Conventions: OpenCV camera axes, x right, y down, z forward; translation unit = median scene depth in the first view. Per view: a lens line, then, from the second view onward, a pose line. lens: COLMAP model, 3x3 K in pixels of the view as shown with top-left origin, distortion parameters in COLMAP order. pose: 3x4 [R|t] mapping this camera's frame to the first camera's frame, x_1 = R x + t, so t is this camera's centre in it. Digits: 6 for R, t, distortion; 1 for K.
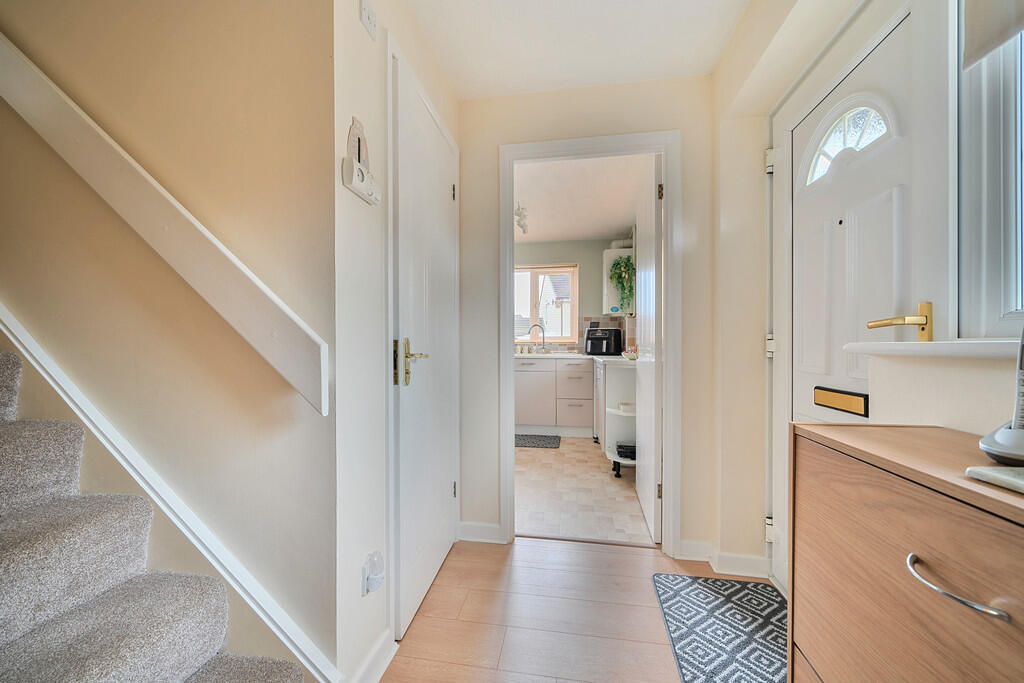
lens RADIAL K [[385.6, 0, 511.2], [0, 385.6, 347.3], [0, 0, 1]] dist [0.000766, 0.000165]
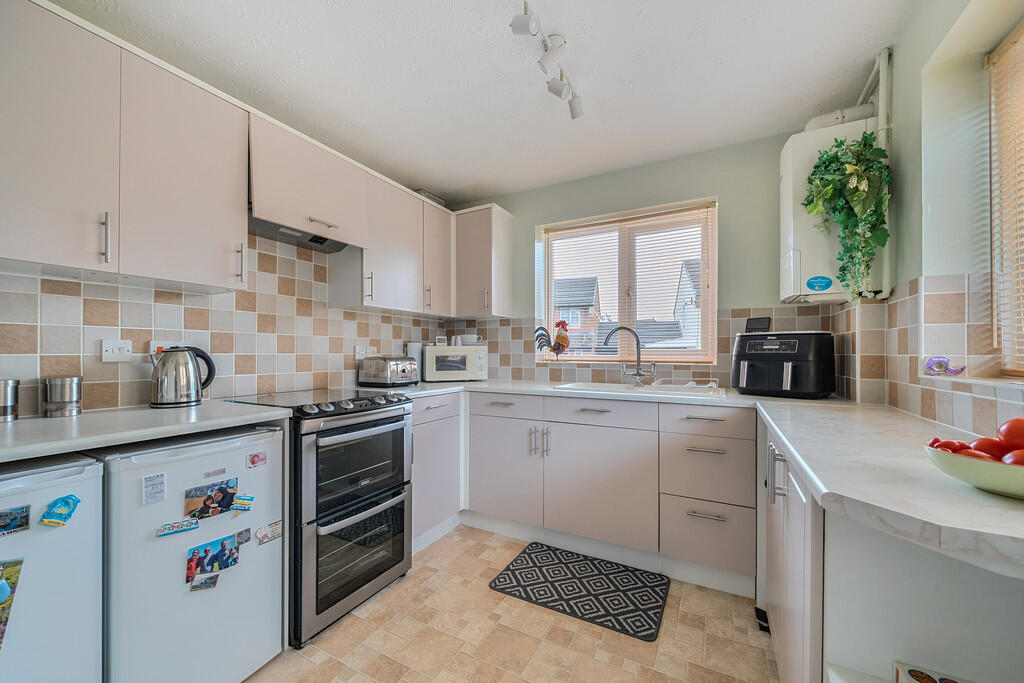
lens RADIAL K [[385.6, 0, 511.2], [0, 385.6, 347.3], [0, 0, 1]] dist [0.000766, 0.000165]
pose [[0.941924, 0.000814, -0.335826, 0.104778], [-0.006109, 0.999873, -0.014711, -0.025477], [0.335771, 0.015908, 0.941809, 0.521634]]
